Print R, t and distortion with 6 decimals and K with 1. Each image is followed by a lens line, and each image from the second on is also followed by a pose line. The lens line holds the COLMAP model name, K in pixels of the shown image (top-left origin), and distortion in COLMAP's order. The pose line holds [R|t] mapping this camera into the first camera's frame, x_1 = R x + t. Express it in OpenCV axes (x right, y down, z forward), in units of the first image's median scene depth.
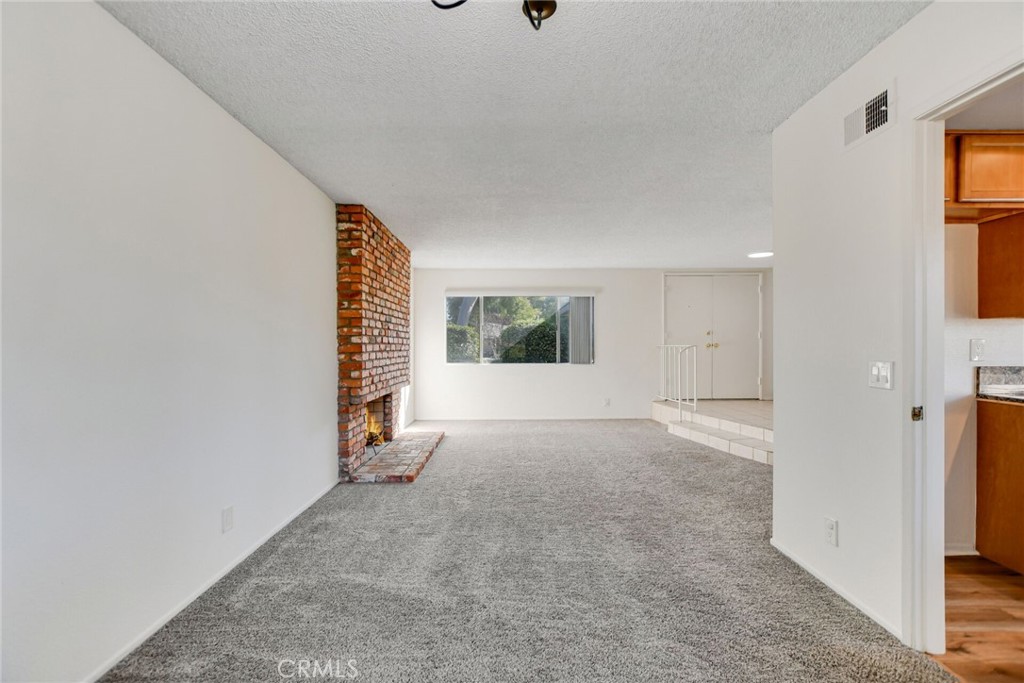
lens RADIAL K [[452.7, 0, 510.6], [0, 452.7, 343.8], [0, 0, 1]] dist [-0.022105, 0.003618]
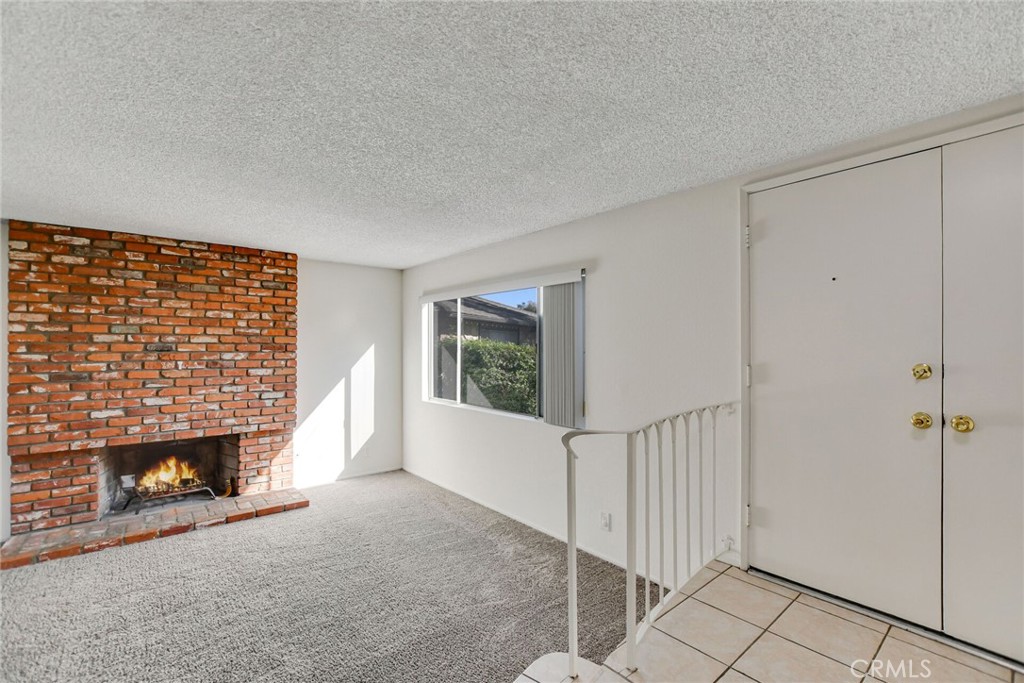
lens RADIAL K [[452.7, 0, 507.1], [0, 452.7, 343.0], [0, 0, 1]] dist [-0.022105, 0.003618]
pose [[0.626913, -0.003711, -0.779080, 0.651066], [0.000784, 0.999991, -0.004133, -0.053138], [0.779089, 0.001980, 0.626911, 0.873247]]
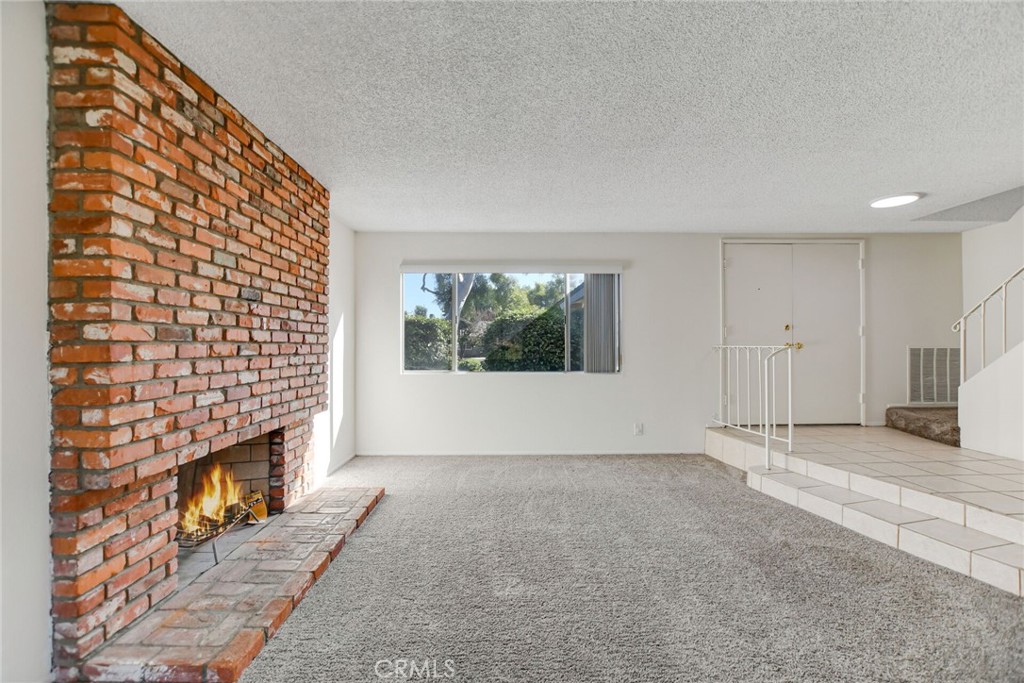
lens RADIAL K [[452.7, 0, 510.9], [0, 452.7, 340.7], [0, 0, 1]] dist [-0.022105, 0.003618]
pose [[0.999986, 0.001172, 0.005205, 0.022306], [-0.001142, 0.999983, -0.005773, 0.000462], [-0.005211, 0.005767, 0.999970, 0.429431]]
